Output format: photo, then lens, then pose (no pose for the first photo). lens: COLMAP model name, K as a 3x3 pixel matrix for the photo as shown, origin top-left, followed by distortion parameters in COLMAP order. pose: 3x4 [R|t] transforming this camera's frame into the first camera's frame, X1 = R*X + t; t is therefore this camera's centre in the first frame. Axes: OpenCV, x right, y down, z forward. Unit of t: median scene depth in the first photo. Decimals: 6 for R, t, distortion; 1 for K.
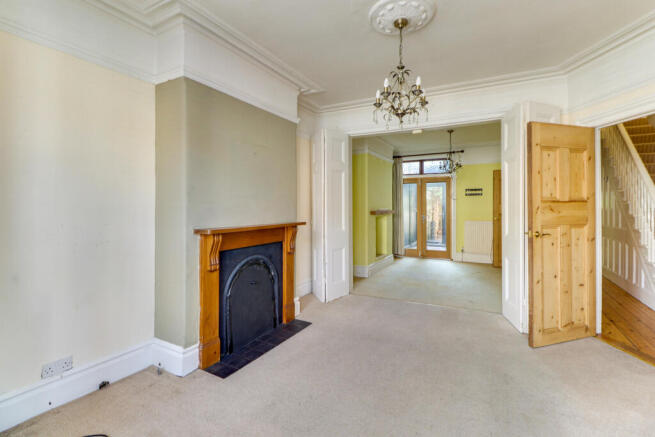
lens RADIAL K [[303.4, 0, 328.2], [0, 303.4, 212.2], [0, 0, 1]] dist [0.012780, 0.000294]
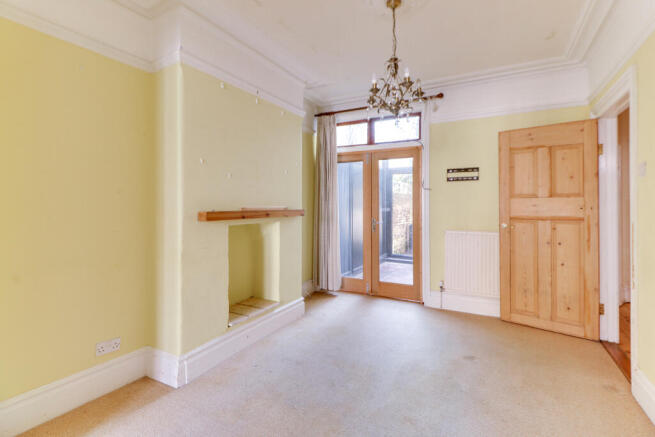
lens RADIAL K [[303.4, 0, 328.9], [0, 303.4, 207.7], [0, 0, 1]] dist [0.012780, 0.000294]
pose [[0.999953, -0.001187, -0.009625, 0.237350], [0.001065, 0.999918, -0.012725, -0.002714], [0.009640, 0.012715, 0.999873, 0.446266]]
